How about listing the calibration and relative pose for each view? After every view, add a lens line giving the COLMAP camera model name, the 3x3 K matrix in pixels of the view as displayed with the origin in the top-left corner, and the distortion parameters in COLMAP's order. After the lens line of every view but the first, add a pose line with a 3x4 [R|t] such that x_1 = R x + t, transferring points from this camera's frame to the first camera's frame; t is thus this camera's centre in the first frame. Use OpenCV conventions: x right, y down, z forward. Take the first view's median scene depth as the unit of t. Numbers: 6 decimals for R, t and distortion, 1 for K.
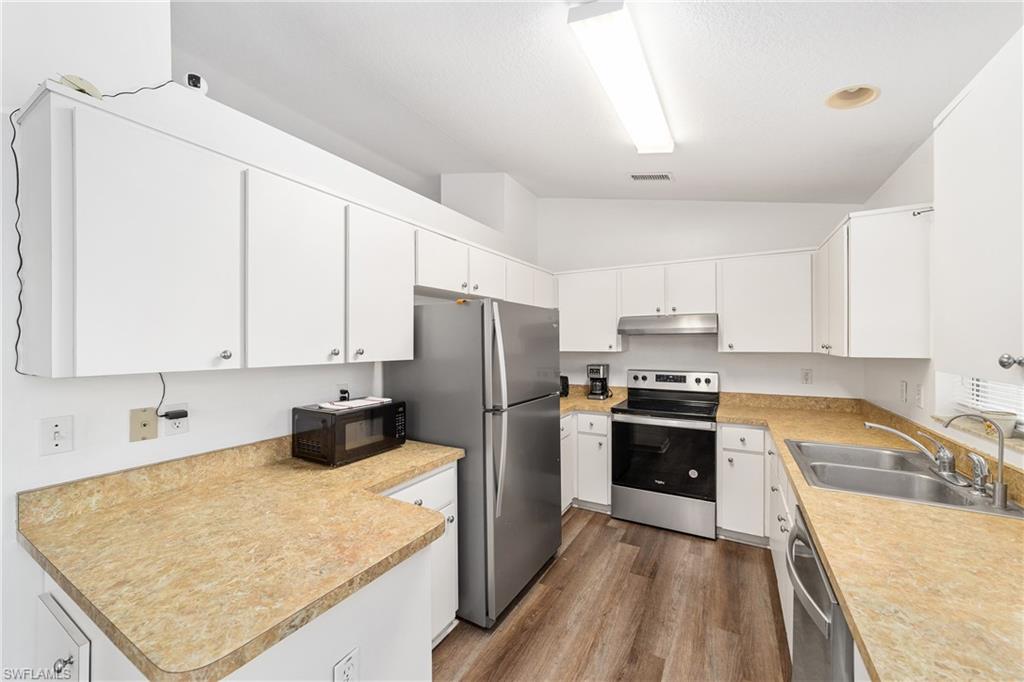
lens RADIAL K [[391.5, 0, 509.5], [0, 391.5, 338.3], [0, 0, 1]] dist [-0.000742, 0.000756]
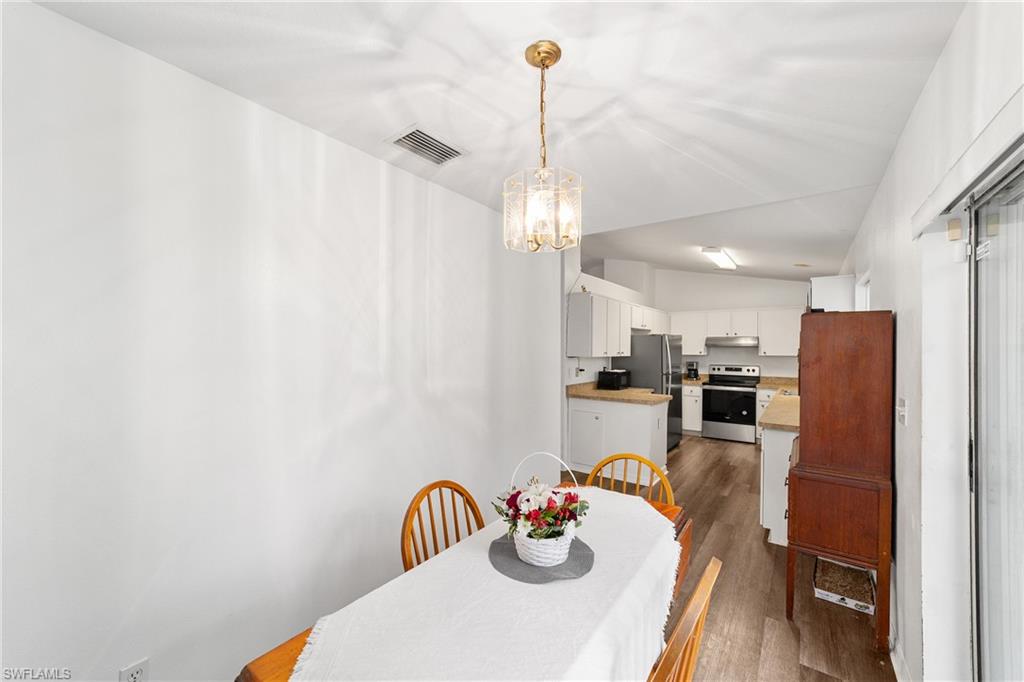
lens RADIAL K [[391.5, 0, 513.3], [0, 391.5, 344.7], [0, 0, 1]] dist [-0.000742, 0.000756]
pose [[0.993160, 0.010567, -0.116285, -0.466272], [-0.010348, 0.999943, 0.002486, -0.012023], [0.116305, -0.001266, 0.993213, -1.096660]]
